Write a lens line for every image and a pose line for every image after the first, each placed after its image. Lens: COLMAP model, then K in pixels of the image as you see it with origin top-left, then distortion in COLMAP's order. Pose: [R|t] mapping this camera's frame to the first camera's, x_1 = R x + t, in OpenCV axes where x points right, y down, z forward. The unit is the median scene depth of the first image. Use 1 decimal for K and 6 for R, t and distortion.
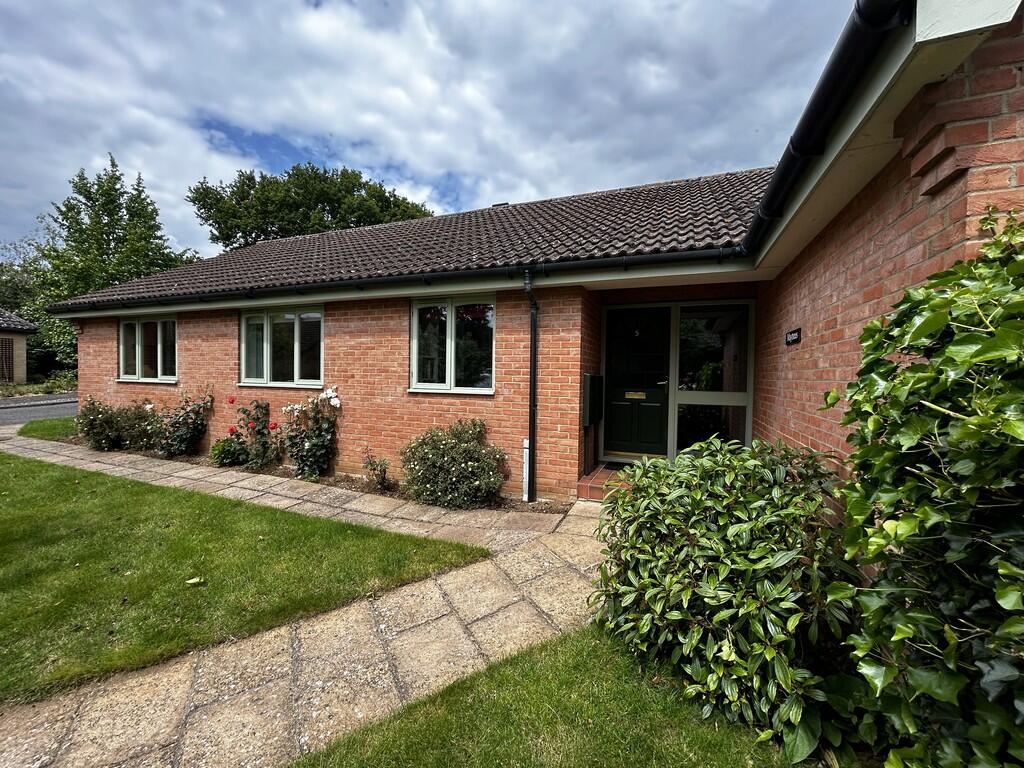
lens RADIAL K [[409.3, 0, 515.9], [0, 409.3, 384.5], [0, 0, 1]] dist [-0.002849, 0.000032]
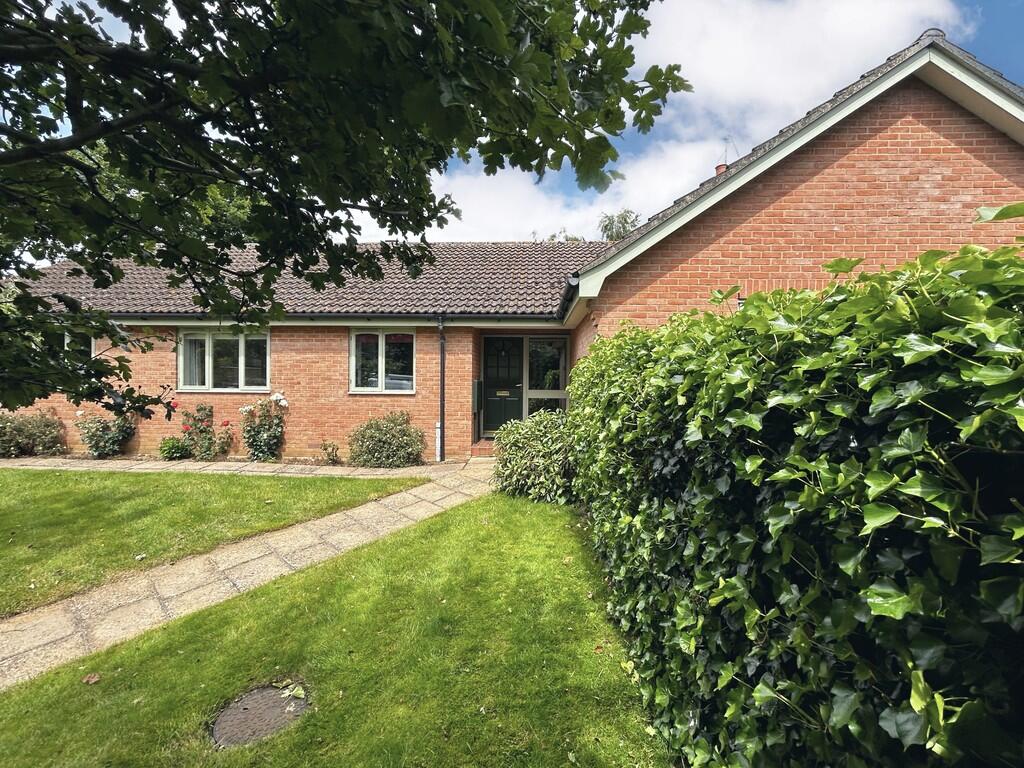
lens RADIAL K [[409.3, 0, 511.0], [0, 409.3, 380.9], [0, 0, 1]] dist [-0.002849, 0.000032]
pose [[0.948190, -0.009028, 0.317577, -0.202053], [0.014463, 0.999786, -0.014760, 0.003203], [-0.317376, 0.018589, 0.948118, -0.567014]]
